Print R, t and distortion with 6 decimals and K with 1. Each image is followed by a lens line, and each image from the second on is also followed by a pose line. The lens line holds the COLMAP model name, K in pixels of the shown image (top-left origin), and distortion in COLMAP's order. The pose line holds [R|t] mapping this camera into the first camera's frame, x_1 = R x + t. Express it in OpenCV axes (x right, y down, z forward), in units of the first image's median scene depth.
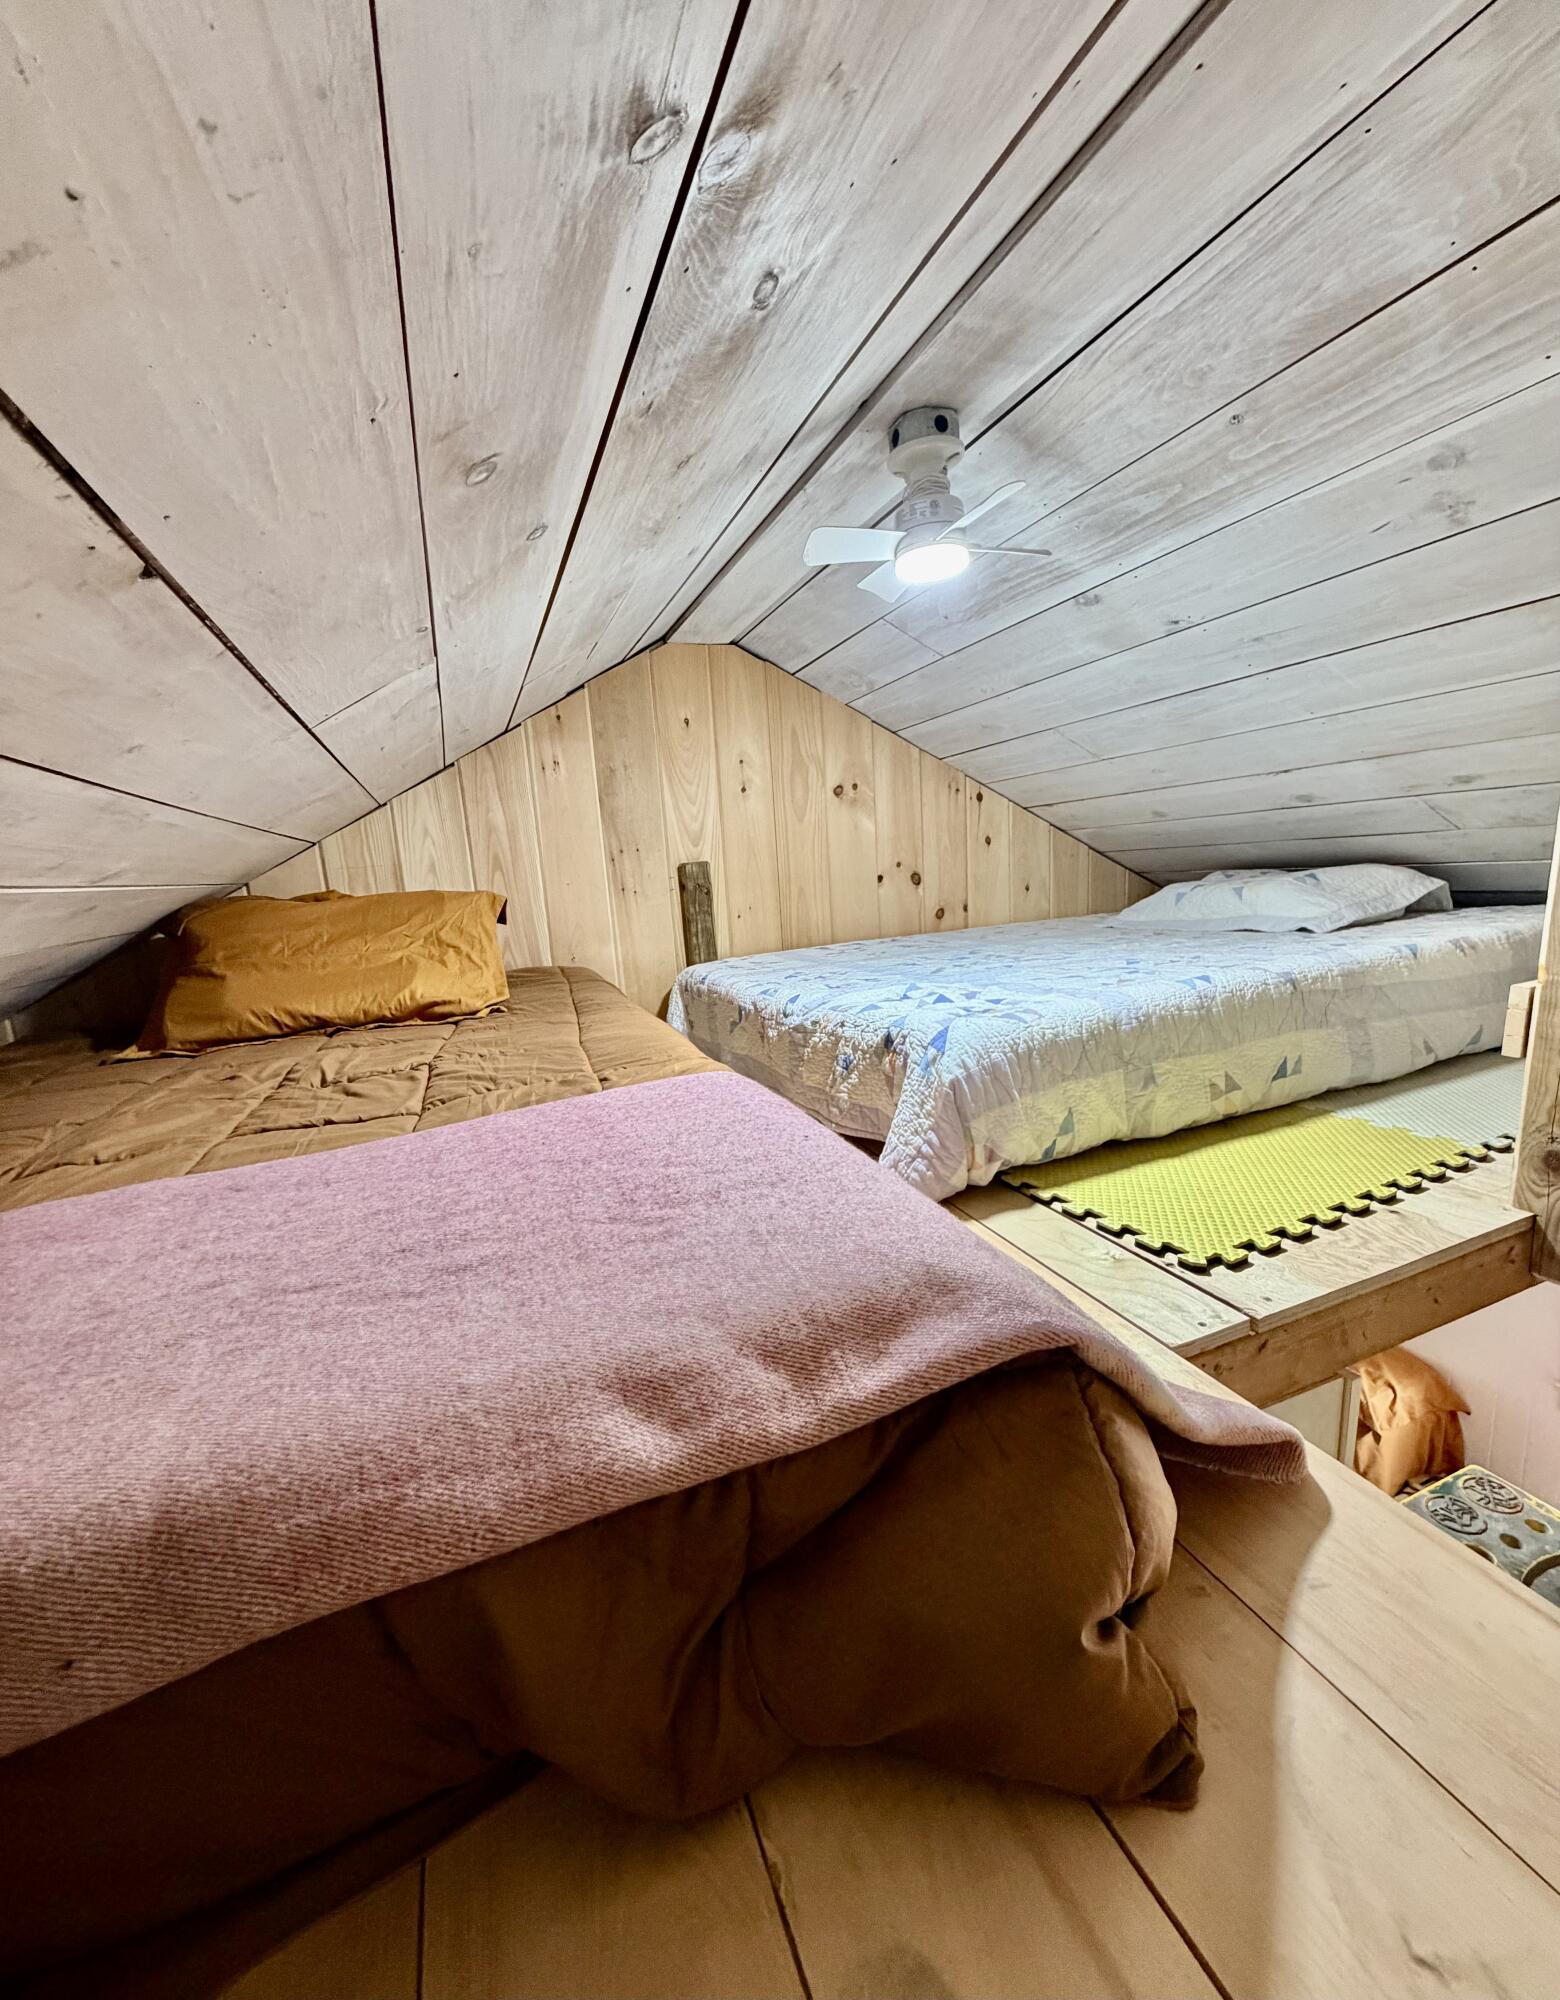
lens RADIAL K [[827.0, 0, 793.8], [0, 827.0, 1034.1], [0, 0, 1]] dist [-0.003293, -0.000682]
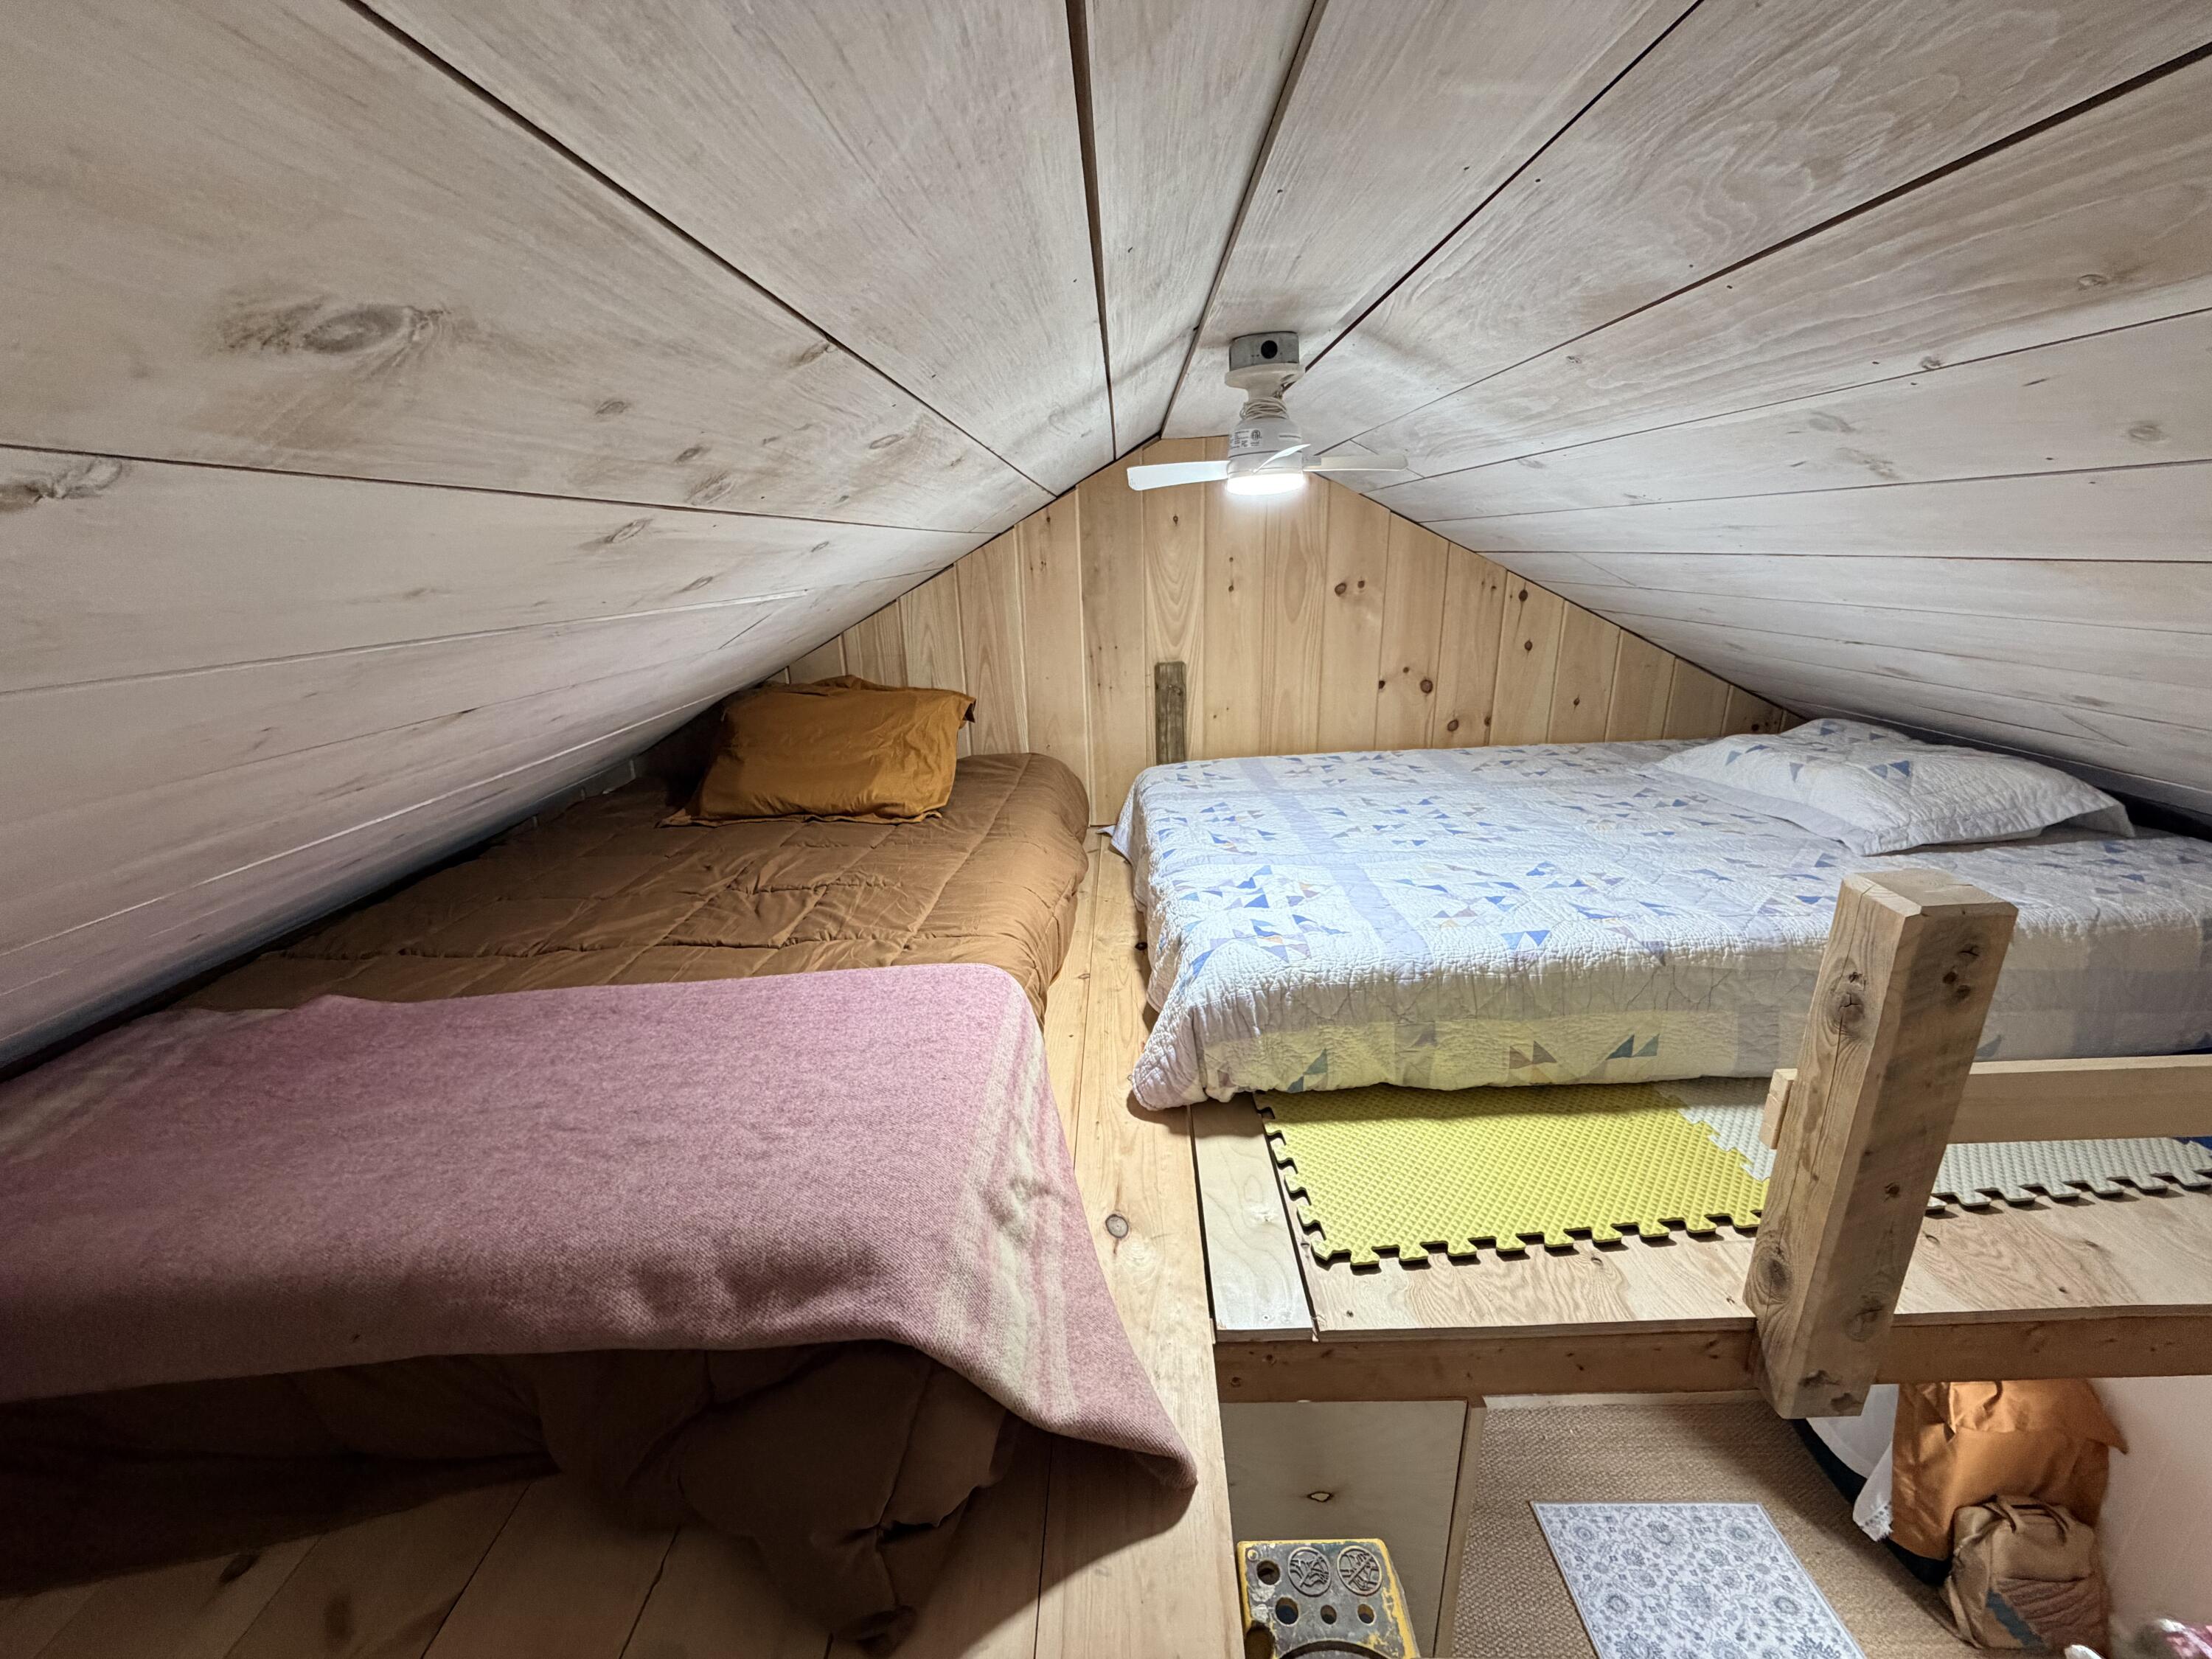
lens RADIAL K [[883.5, 0, 1111.6], [0, 883.5, 834.8], [0, 0, 1]] dist [-0.003750, 0.000603]
pose [[0.922837, 0.156321, -0.352044, 0.397394], [-0.108995, 0.982571, 0.150582, -0.278263], [0.369447, -0.100592, 0.923791, -0.061187]]
